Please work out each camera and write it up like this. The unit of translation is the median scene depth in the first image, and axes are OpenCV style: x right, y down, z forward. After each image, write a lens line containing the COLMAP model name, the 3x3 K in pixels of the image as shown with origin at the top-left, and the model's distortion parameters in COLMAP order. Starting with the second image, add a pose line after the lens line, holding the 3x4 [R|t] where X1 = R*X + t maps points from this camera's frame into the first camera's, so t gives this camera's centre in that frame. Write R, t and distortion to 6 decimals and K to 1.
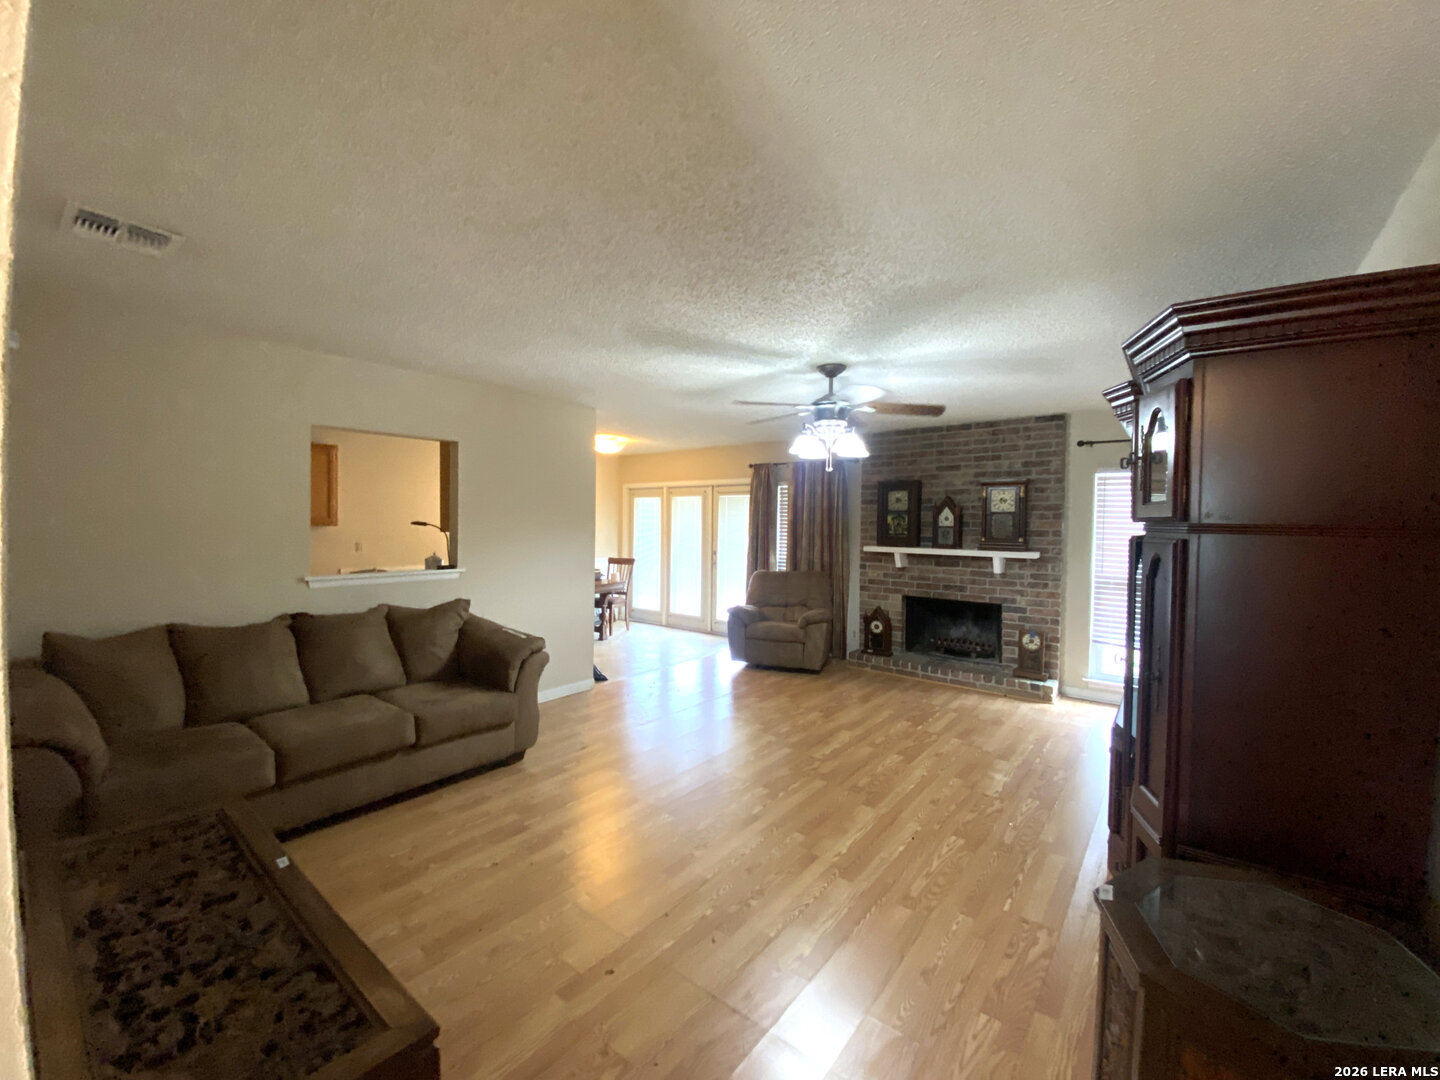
lens RADIAL K [[586.3, 0, 717.1], [0, 586.3, 534.9], [0, 0, 1]] dist [-0.009846, -0.002671]
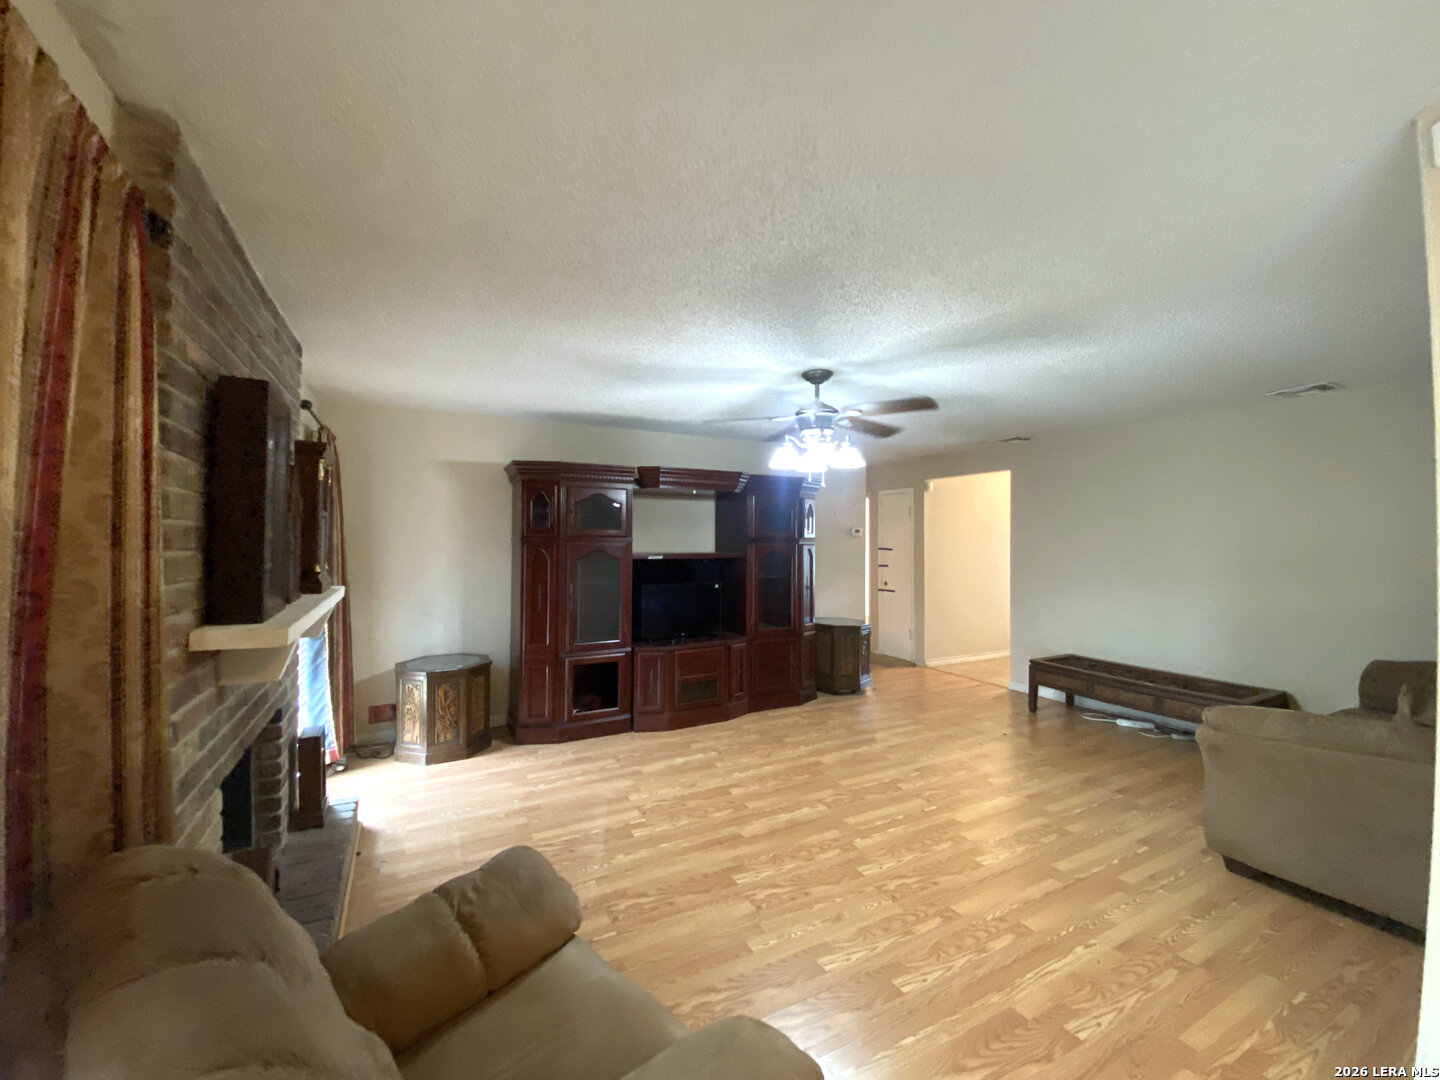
lens RADIAL K [[586.3, 0, 720.0], [0, 586.3, 535.4], [0, 0, 1]] dist [-0.009846, -0.002671]
pose [[-0.914281, -0.015238, 0.404794, -0.037554], [-0.002784, 0.999505, 0.031336, -0.053513], [-0.405071, 0.027522, -0.913871, 1.793926]]
